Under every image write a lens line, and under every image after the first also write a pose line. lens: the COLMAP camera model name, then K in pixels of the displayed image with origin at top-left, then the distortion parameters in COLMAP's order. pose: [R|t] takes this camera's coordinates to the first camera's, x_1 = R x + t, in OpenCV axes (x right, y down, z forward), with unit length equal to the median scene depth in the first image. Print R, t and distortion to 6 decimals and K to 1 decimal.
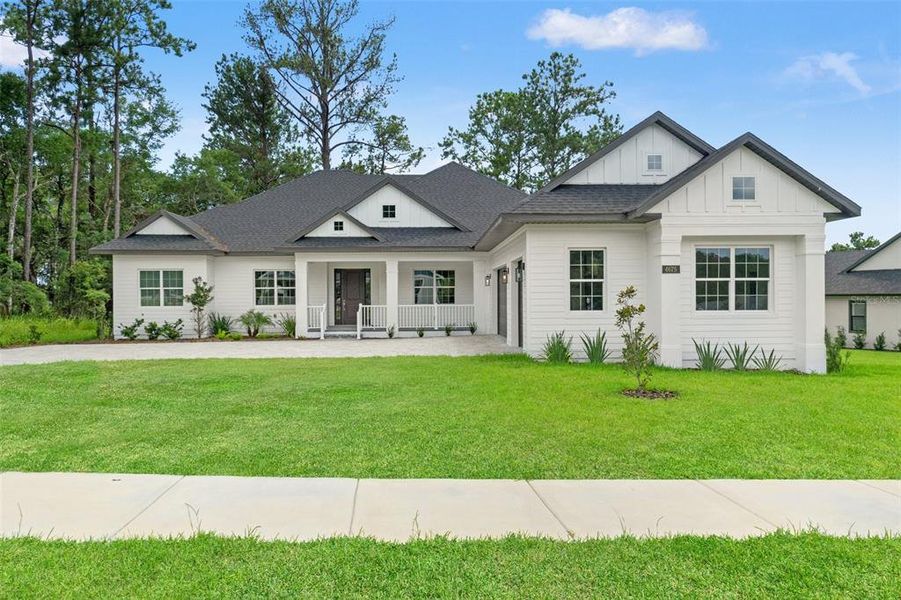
lens RADIAL K [[640.6, 0, 454.0], [0, 640.6, 300.1], [0, 0, 1]] dist [-0.006271, 0.003507]
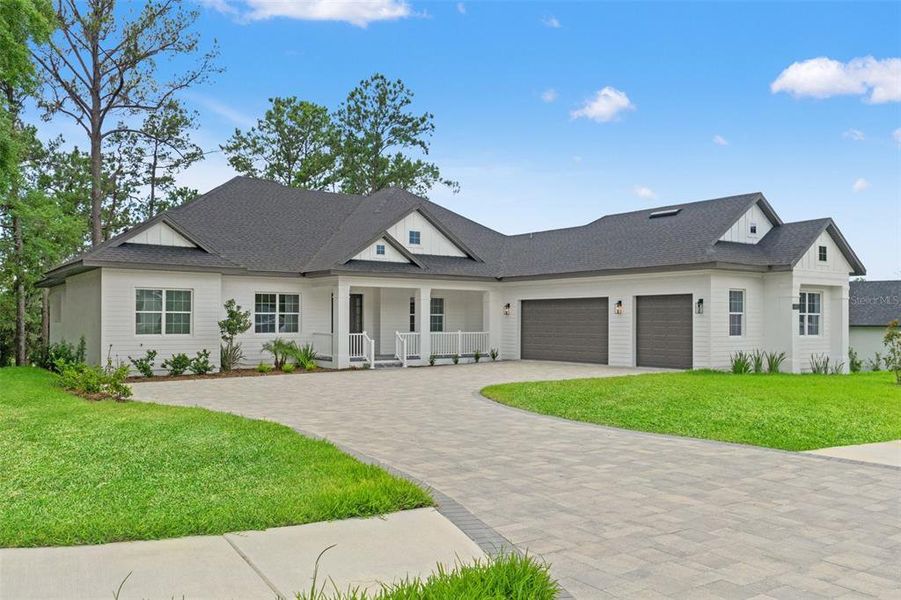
lens RADIAL K [[740.9, 0, 450.5], [0, 740.9, 300.0], [0, 0, 1]] dist [0.008172, 0.001763]
pose [[0.824224, 0.023701, 0.565768, -0.704929], [-0.001672, 0.999221, -0.039424, 0.002481], [-0.566262, 0.031548, 0.823621, 0.033529]]
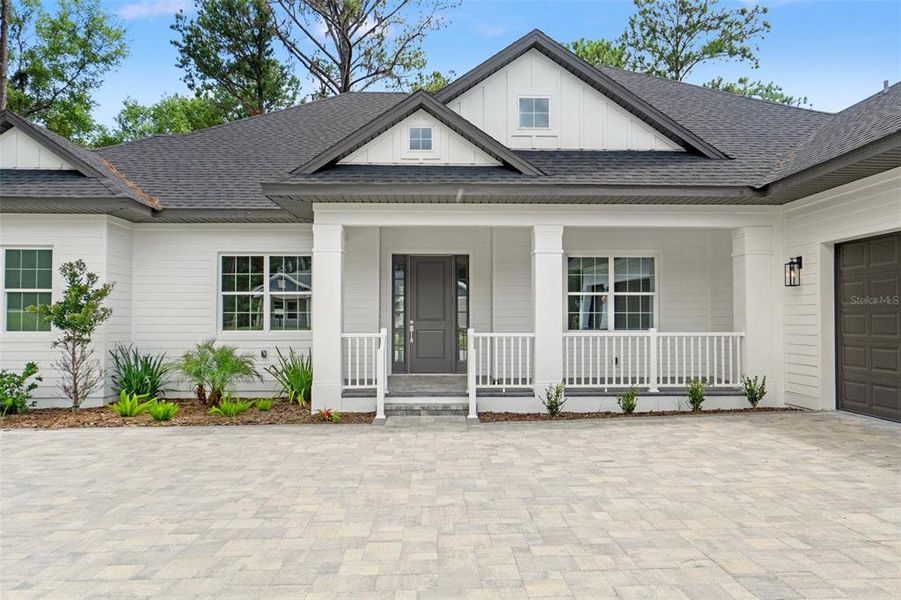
lens RADIAL K [[640.6, 0, 454.0], [0, 640.6, 300.1], [0, 0, 1]] dist [-0.006271, 0.003507]
pose [[0.999983, 0.005797, -0.000468, -0.155303], [-0.005810, 0.999240, -0.038538, 0.003173], [0.000244, 0.038540, 0.999257, 0.583636]]
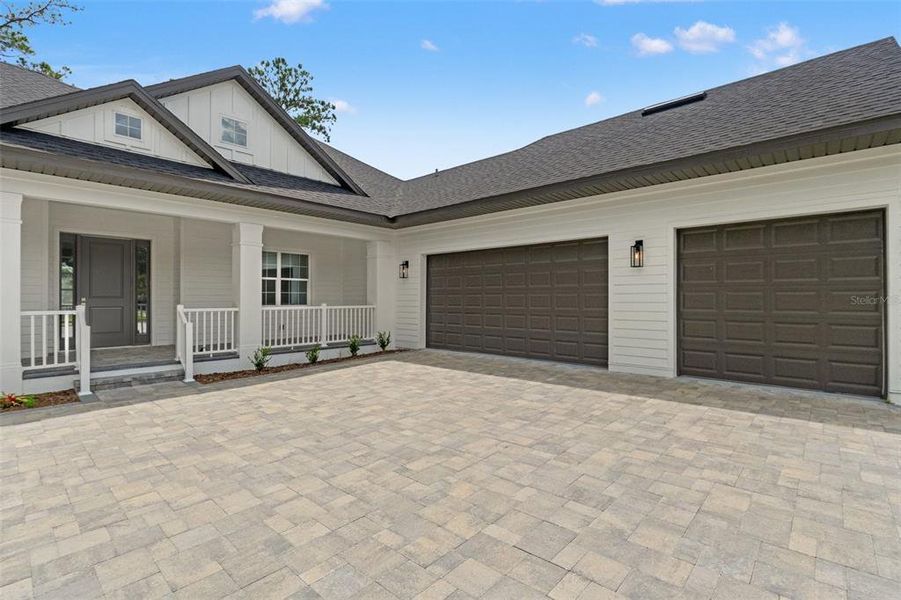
lens RADIAL K [[413.3, 0, 450.5], [0, 413.3, 300.0], [0, 0, 1]] dist [-0.004539, -0.000237]
pose [[0.699260, 0.003607, 0.714859, -0.222393], [0.000970, 0.999982, -0.005994, 0.003963], [-0.714867, 0.004885, 0.699243, 0.637525]]
